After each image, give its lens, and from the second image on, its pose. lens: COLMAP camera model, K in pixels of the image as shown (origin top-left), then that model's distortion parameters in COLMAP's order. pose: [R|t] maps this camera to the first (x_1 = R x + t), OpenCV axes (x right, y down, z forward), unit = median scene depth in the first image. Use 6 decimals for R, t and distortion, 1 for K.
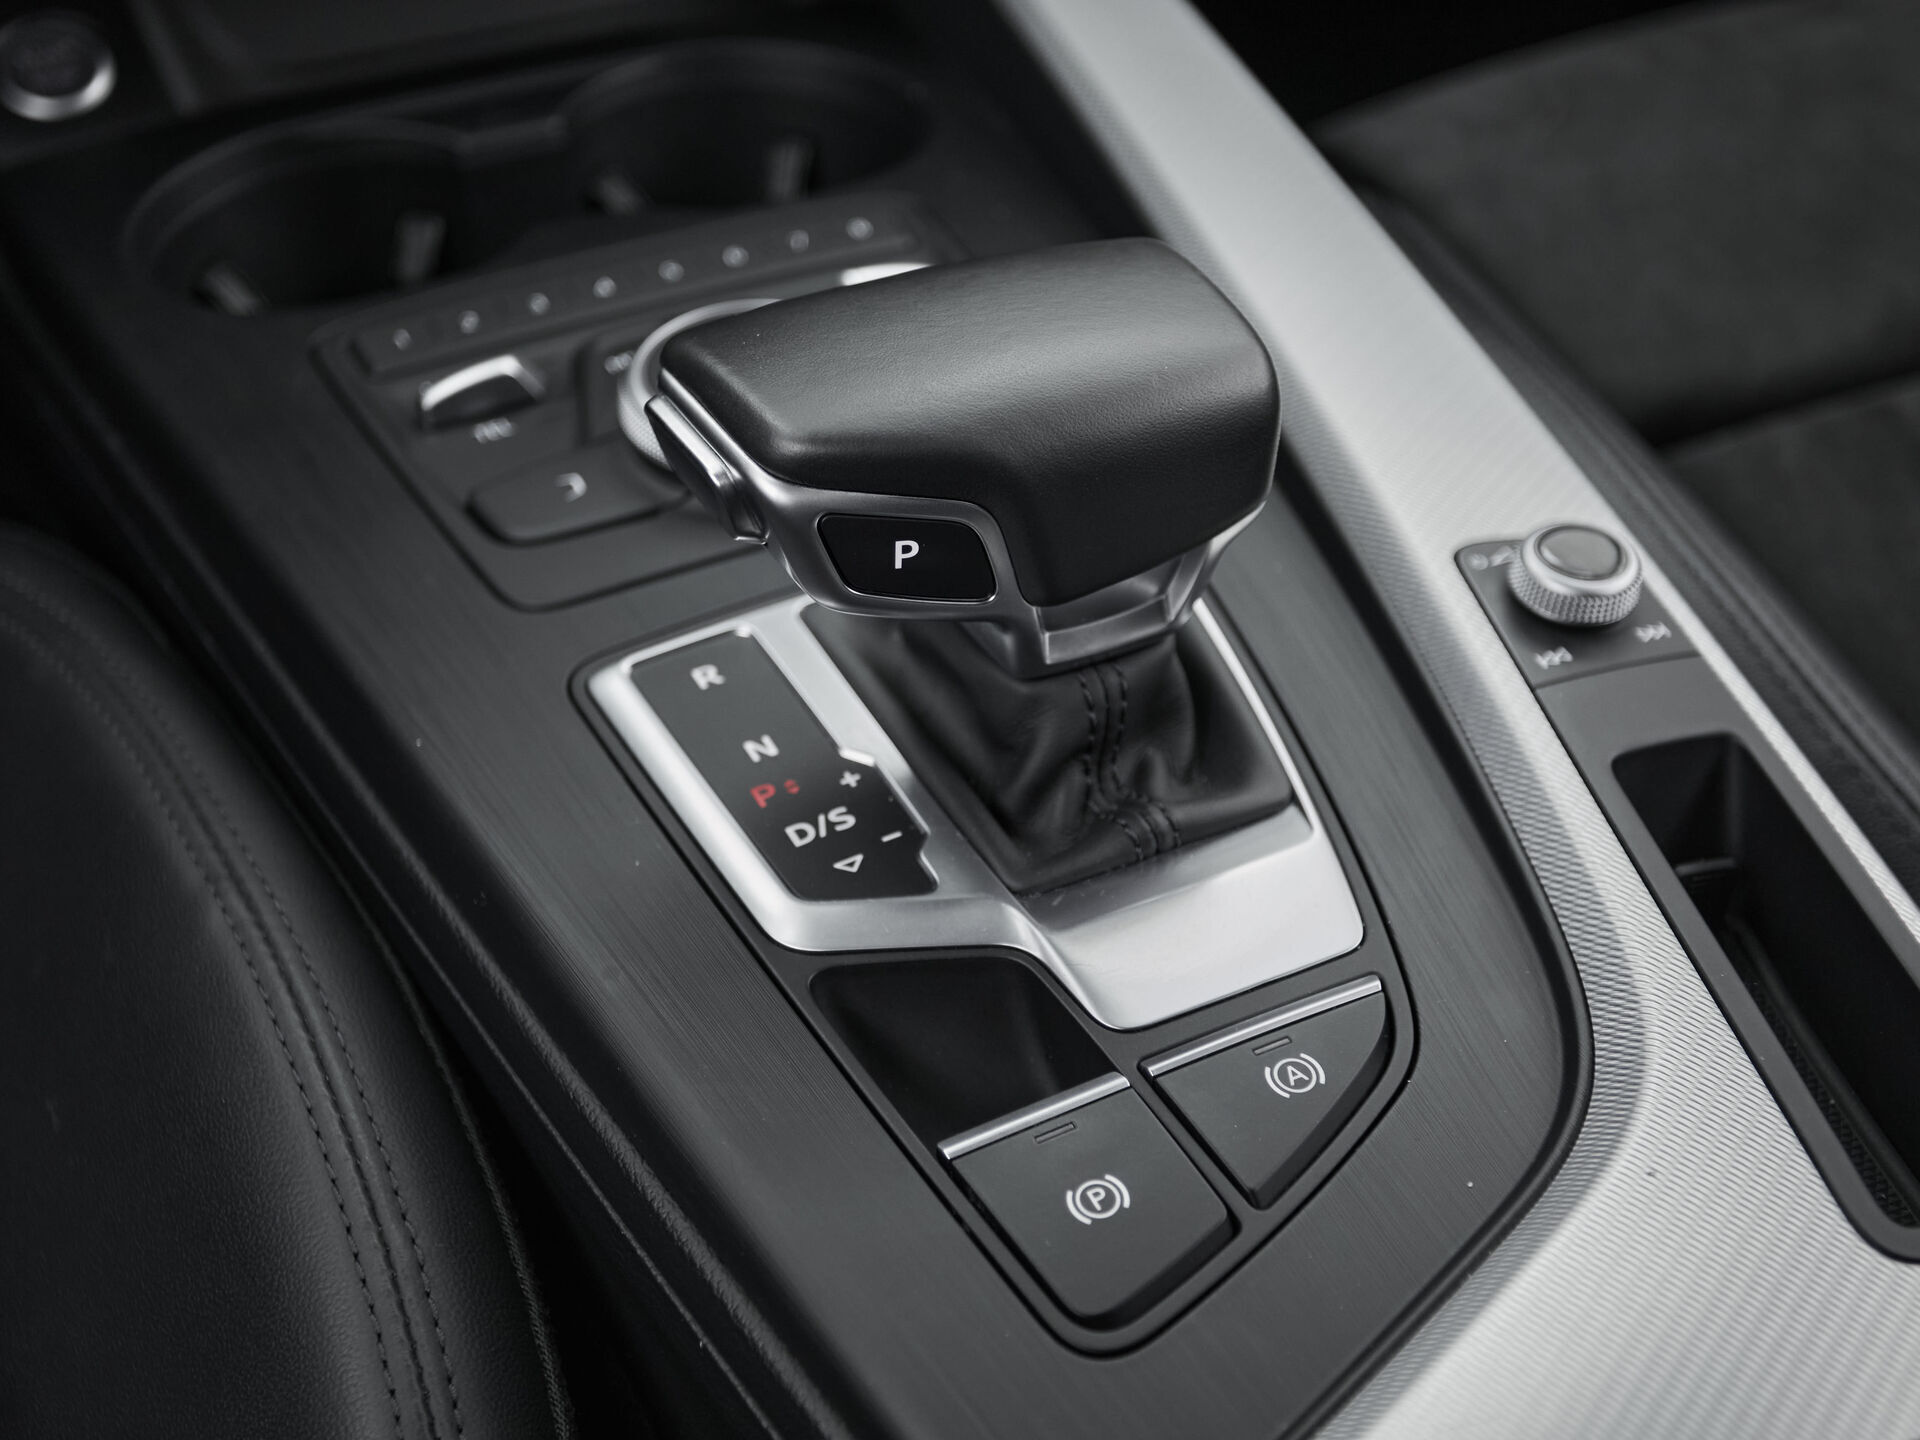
lens RADIAL K [[2521.1, 0, 960.0], [0, 2521.1, 720.0], [0, 0, 1]] dist [0.008904, 0.008789]
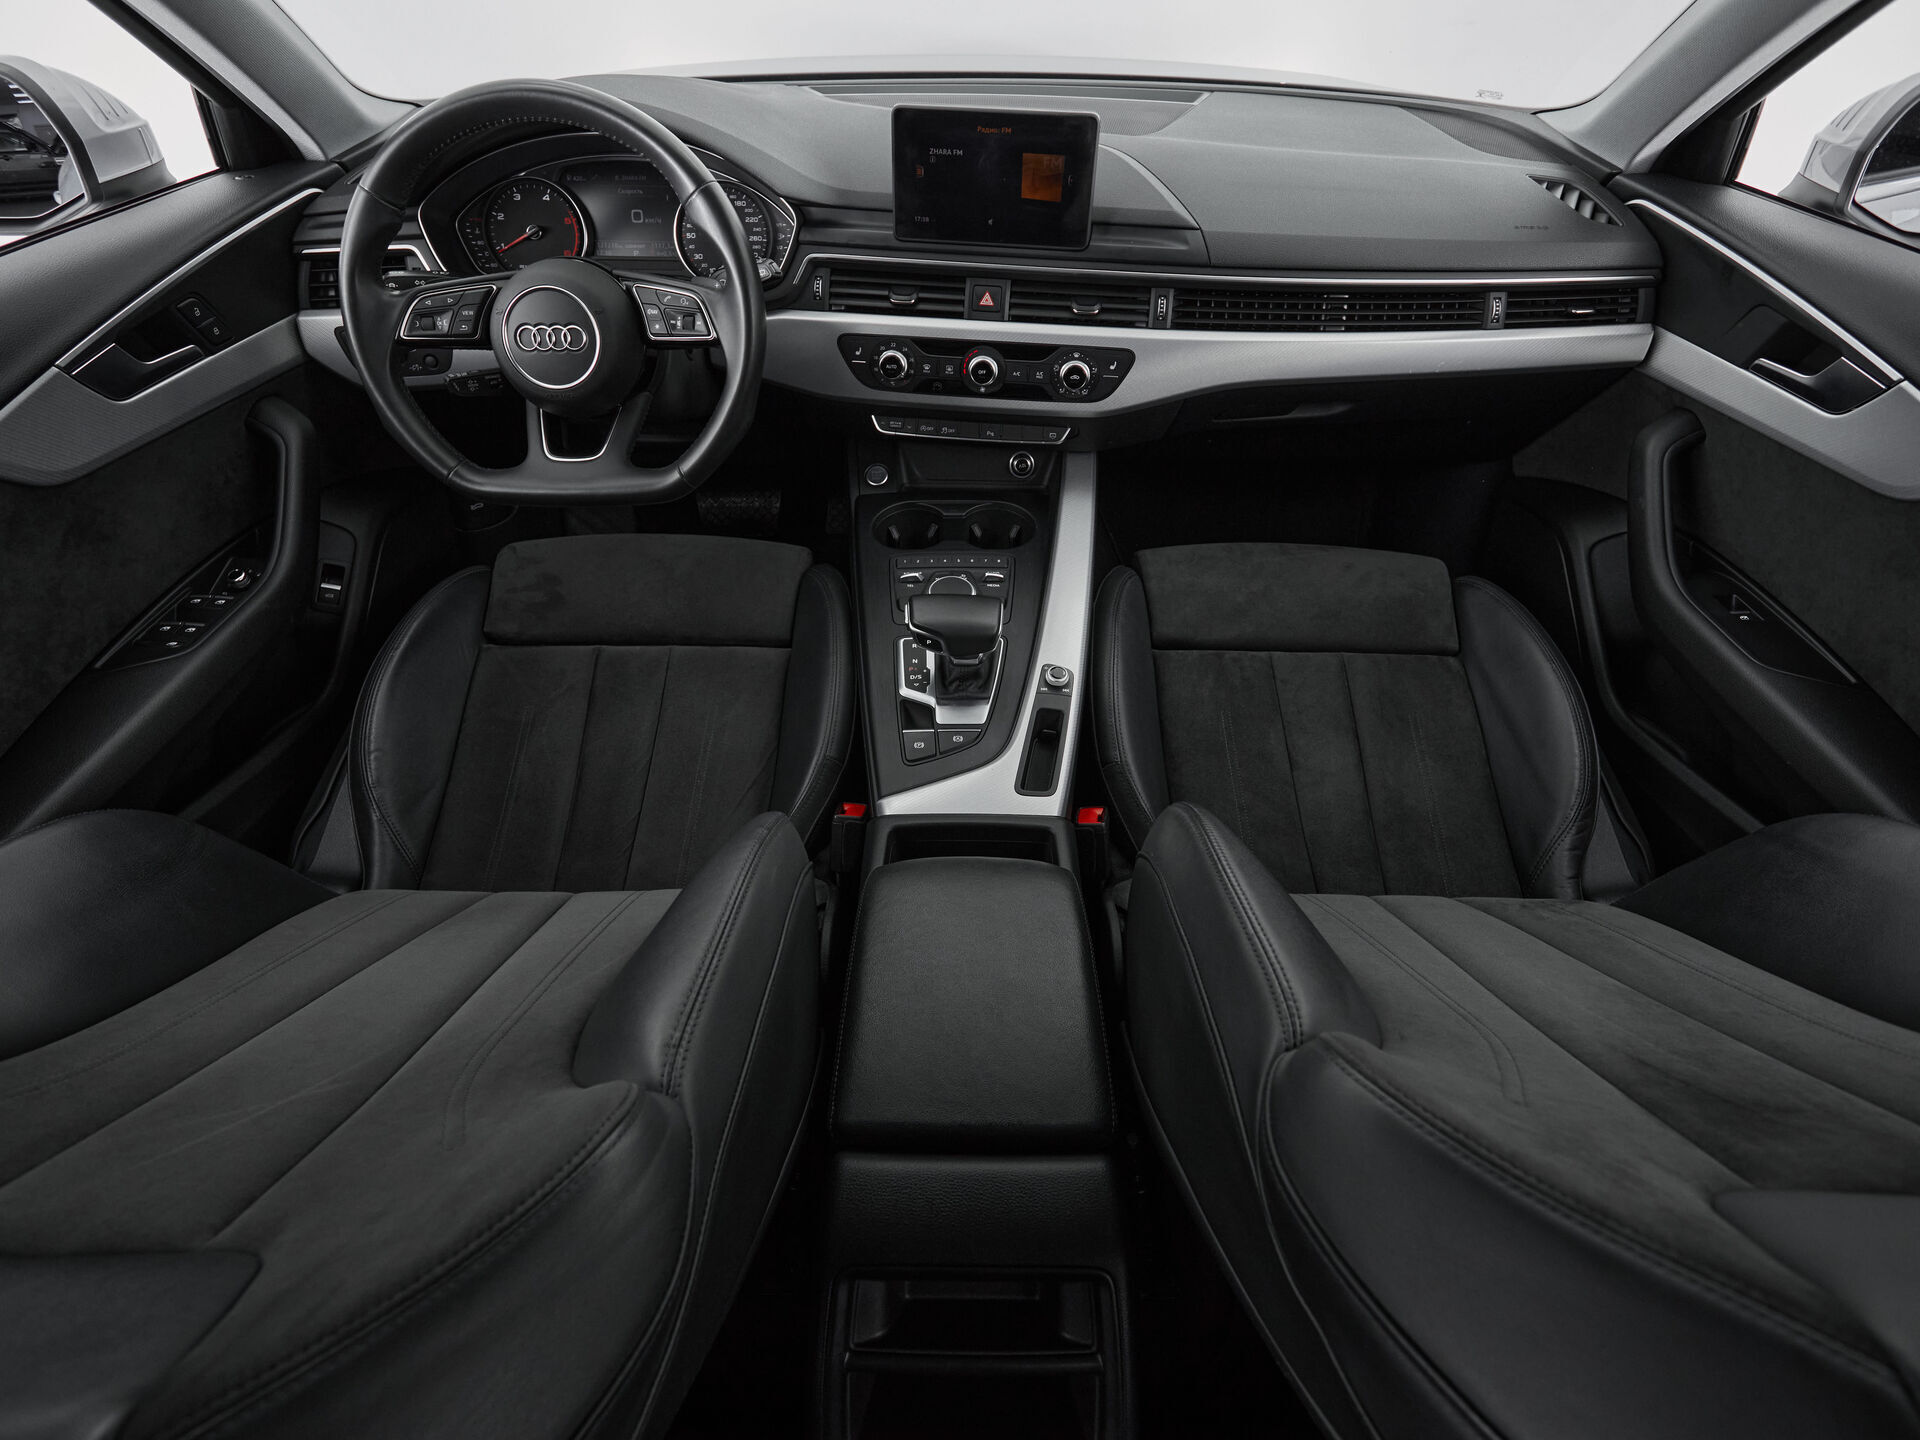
lens RADIAL K [[1019.5, 0, 960.0], [0, 1019.5, 720.0], [0, 0, 1]] dist [-0.003341, -0.000504]
pose [[0.898195, 0.330820, -0.289490, 0.766315], [-0.278030, 0.937600, 0.208821, -0.393405], [0.340508, -0.107075, 0.934125, -1.253137]]
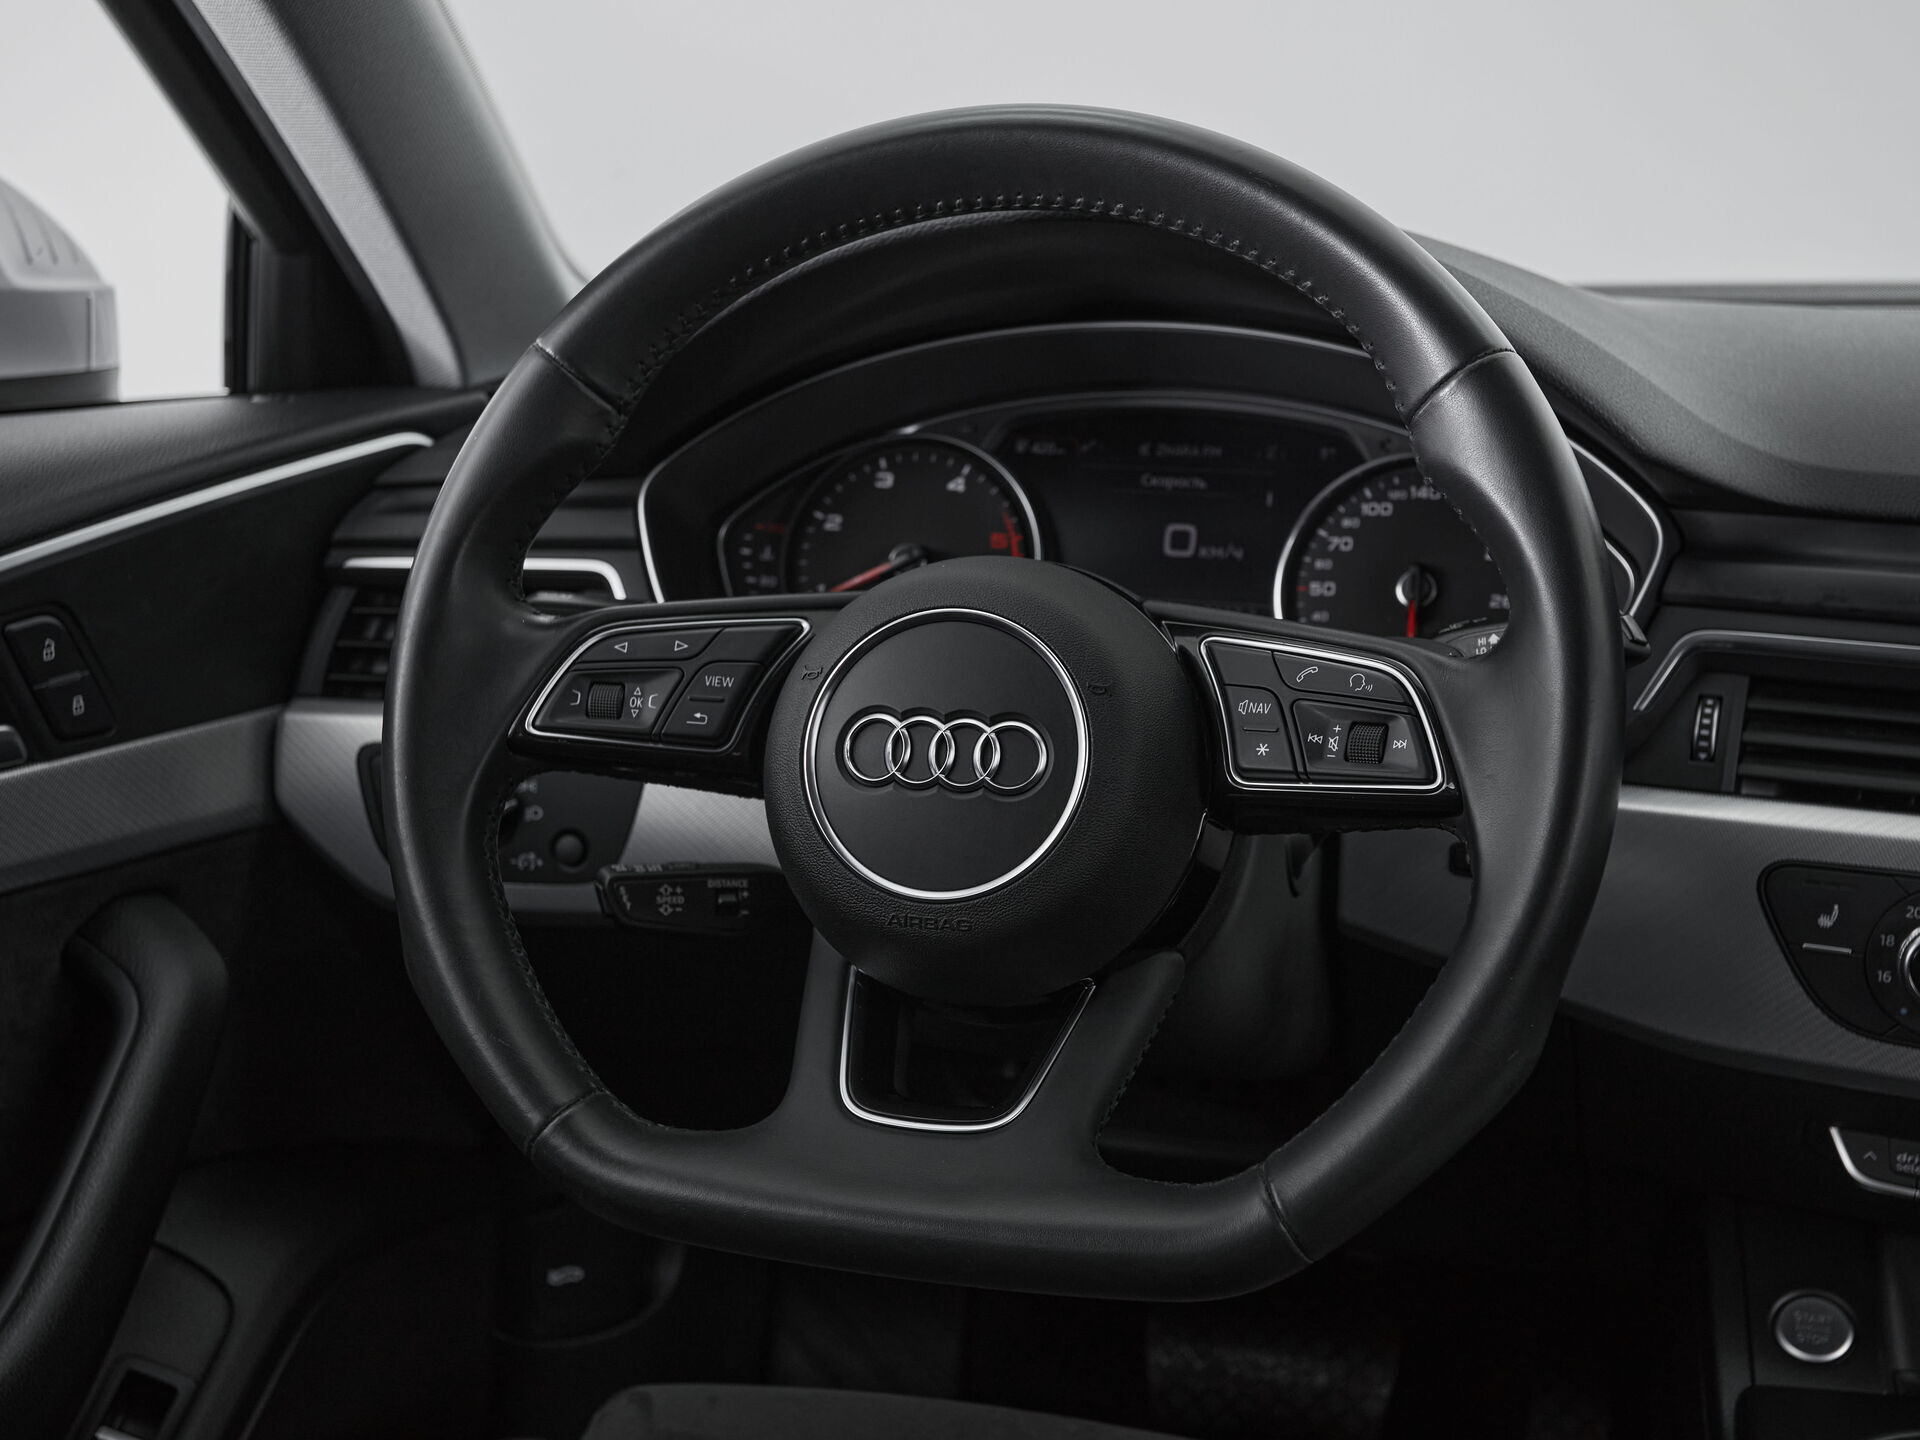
lens RADIAL K [[2391.5, 0, 960.0], [0, 2391.5, 720.0], [0, 0, 1]] dist [0.017449, 0.034091]
pose [[0.736184, 0.199407, -0.646738, 0.174525], [-0.392434, 0.904330, -0.167879, -0.210814], [0.551388, 0.377391, 0.744007, -0.683214]]
